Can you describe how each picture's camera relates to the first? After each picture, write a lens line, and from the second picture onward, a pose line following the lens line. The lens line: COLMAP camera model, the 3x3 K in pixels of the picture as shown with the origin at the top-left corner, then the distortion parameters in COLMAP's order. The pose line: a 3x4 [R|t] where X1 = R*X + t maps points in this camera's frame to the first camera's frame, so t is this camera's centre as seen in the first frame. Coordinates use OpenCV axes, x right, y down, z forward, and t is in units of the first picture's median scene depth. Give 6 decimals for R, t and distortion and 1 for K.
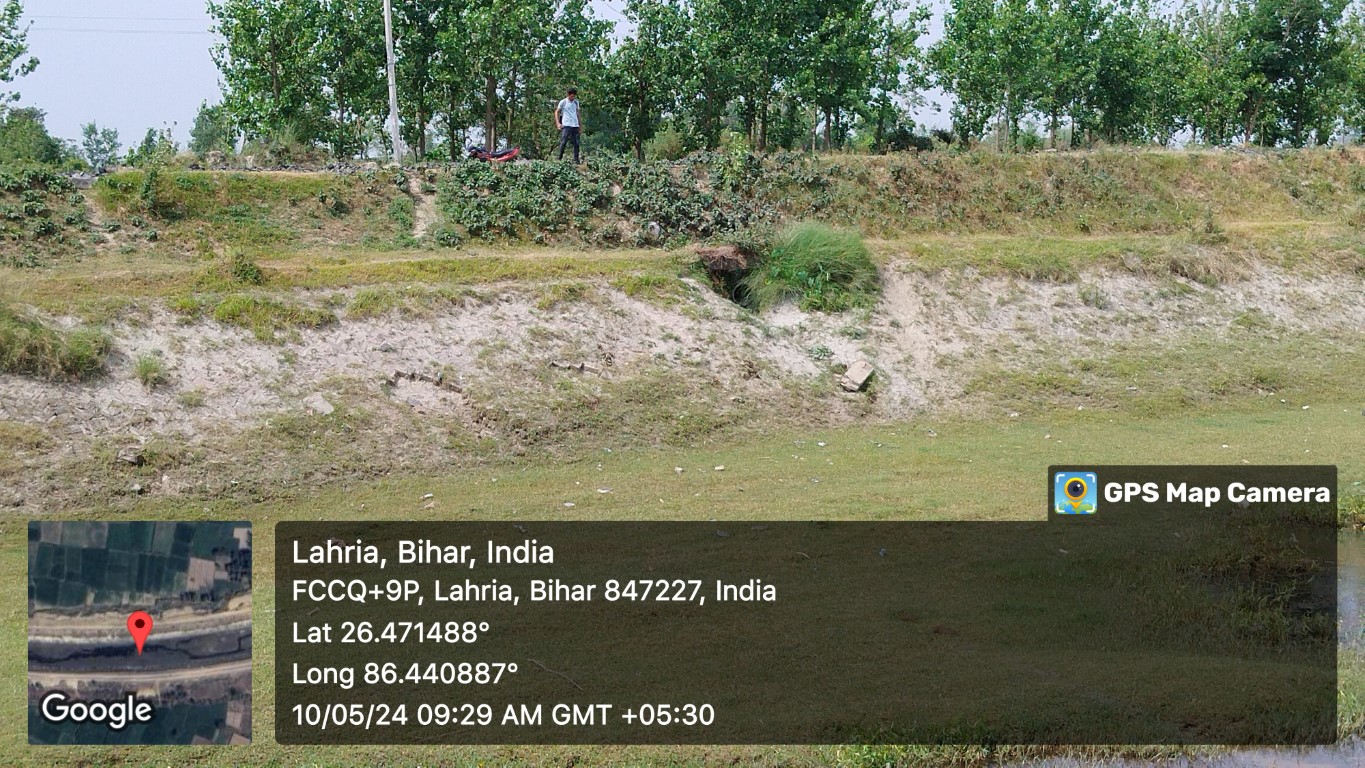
lens RADIAL K [[1962.5, 0, 694.4], [0, 1962.5, 388.2], [0, 0, 1]] dist [0.081123, -0.157175]
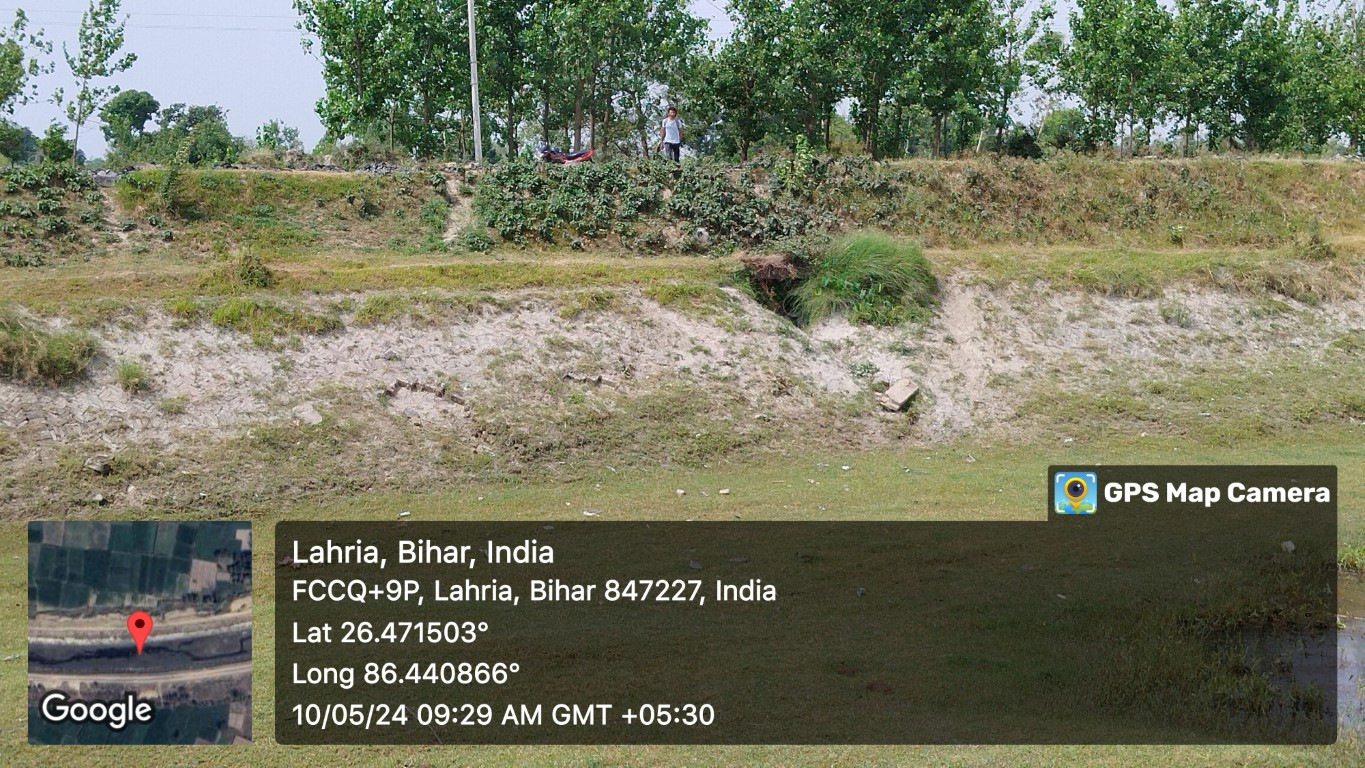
lens RADIAL K [[1962.5, 0, 694.4], [0, 1962.5, 388.2], [0, 0, 1]] dist [0.081123, -0.157175]
pose [[0.995083, 0.020936, -0.096802, 0.075440], [-0.021126, 0.999776, -0.000939, -0.006377], [0.096760, 0.002980, 0.995303, 0.055051]]
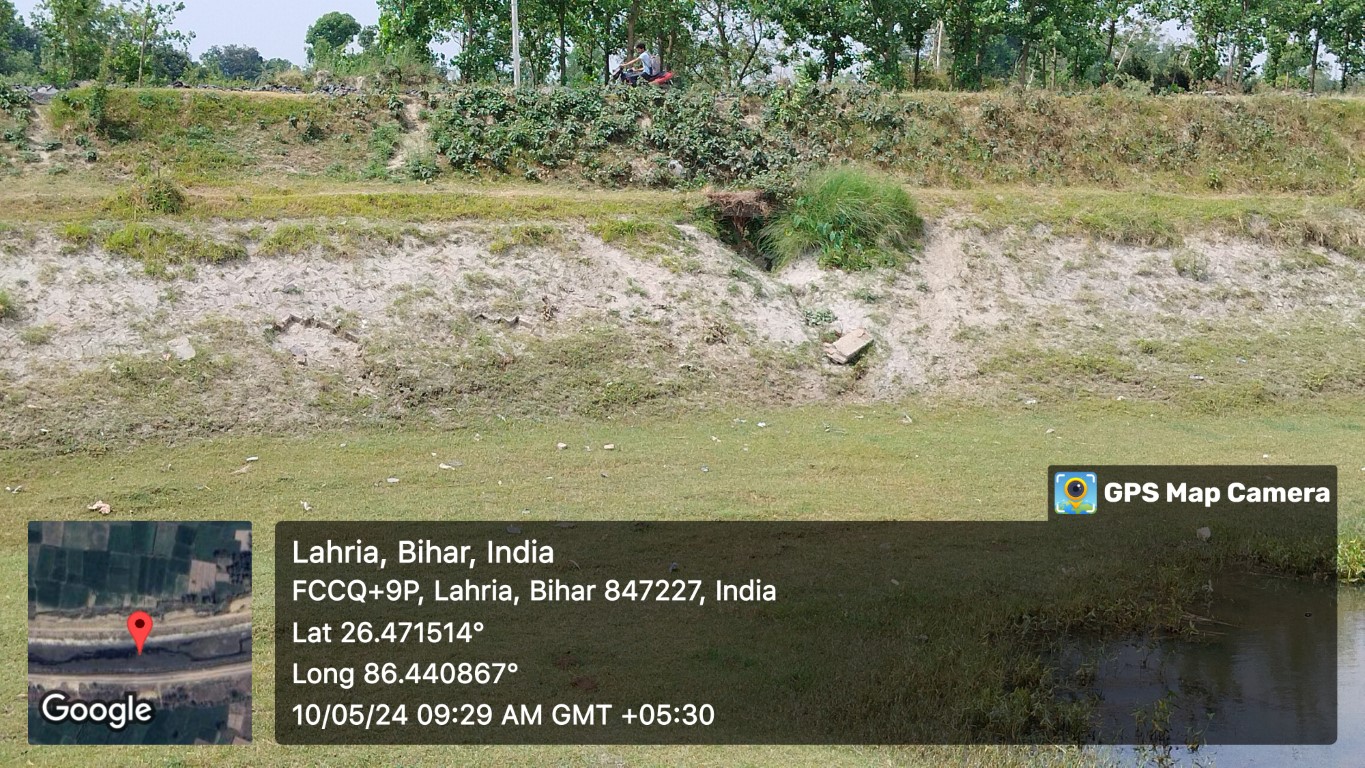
lens RADIAL K [[1962.5, 0, 694.4], [0, 1962.5, 388.2], [0, 0, 1]] dist [0.081123, -0.157175]
pose [[0.976129, 0.058253, -0.209233, 0.196186], [-0.051228, 0.997931, 0.038846, -0.017779], [0.211063, -0.027200, 0.977094, 0.136831]]
